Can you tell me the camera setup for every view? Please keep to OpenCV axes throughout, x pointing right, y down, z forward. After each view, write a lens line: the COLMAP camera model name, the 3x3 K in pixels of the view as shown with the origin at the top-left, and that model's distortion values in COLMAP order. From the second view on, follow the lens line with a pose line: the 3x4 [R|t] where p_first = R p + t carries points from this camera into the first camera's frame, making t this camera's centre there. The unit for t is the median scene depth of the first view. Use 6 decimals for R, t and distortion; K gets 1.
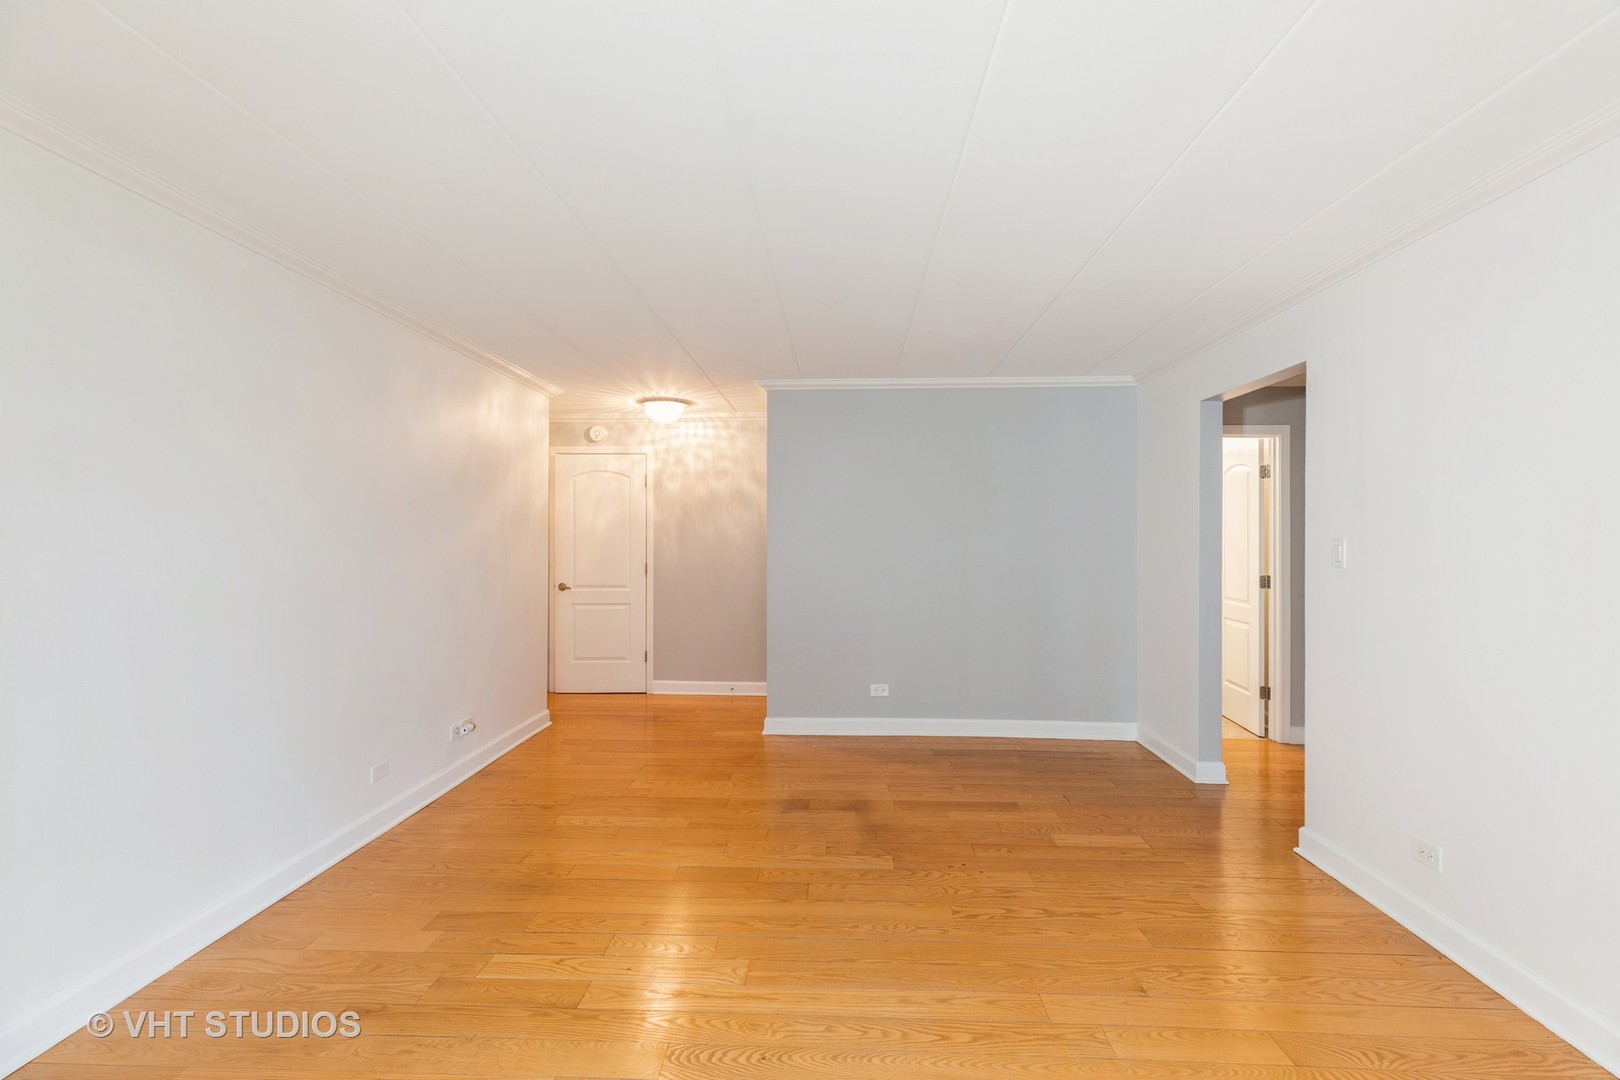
lens RADIAL K [[725.2, 0, 813.4], [0, 725.2, 546.8], [0, 0, 1]] dist [0.003694, 0.000487]
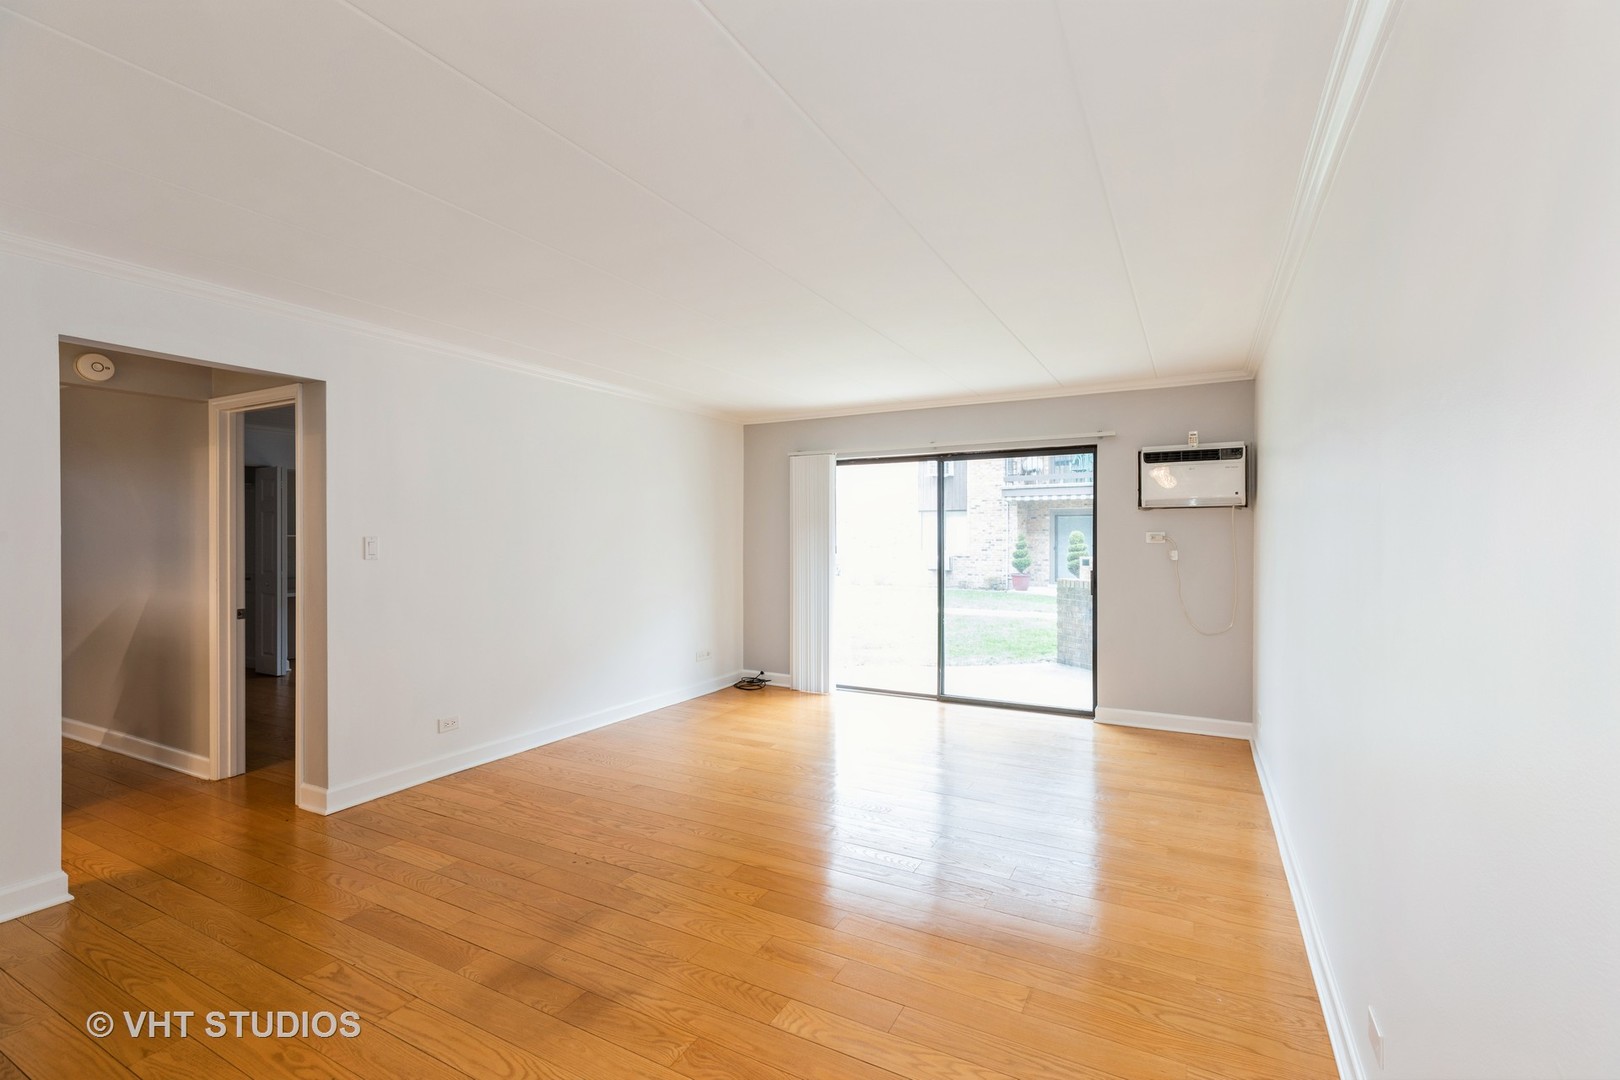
lens RADIAL K [[725.2, 0, 813.4], [0, 725.2, 546.8], [0, 0, 1]] dist [0.003694, 0.000487]
pose [[-0.902518, -0.008292, 0.430572, -0.503884], [0.004854, 0.999555, 0.029424, -0.026342], [-0.430625, 0.028645, -0.902076, 1.692620]]
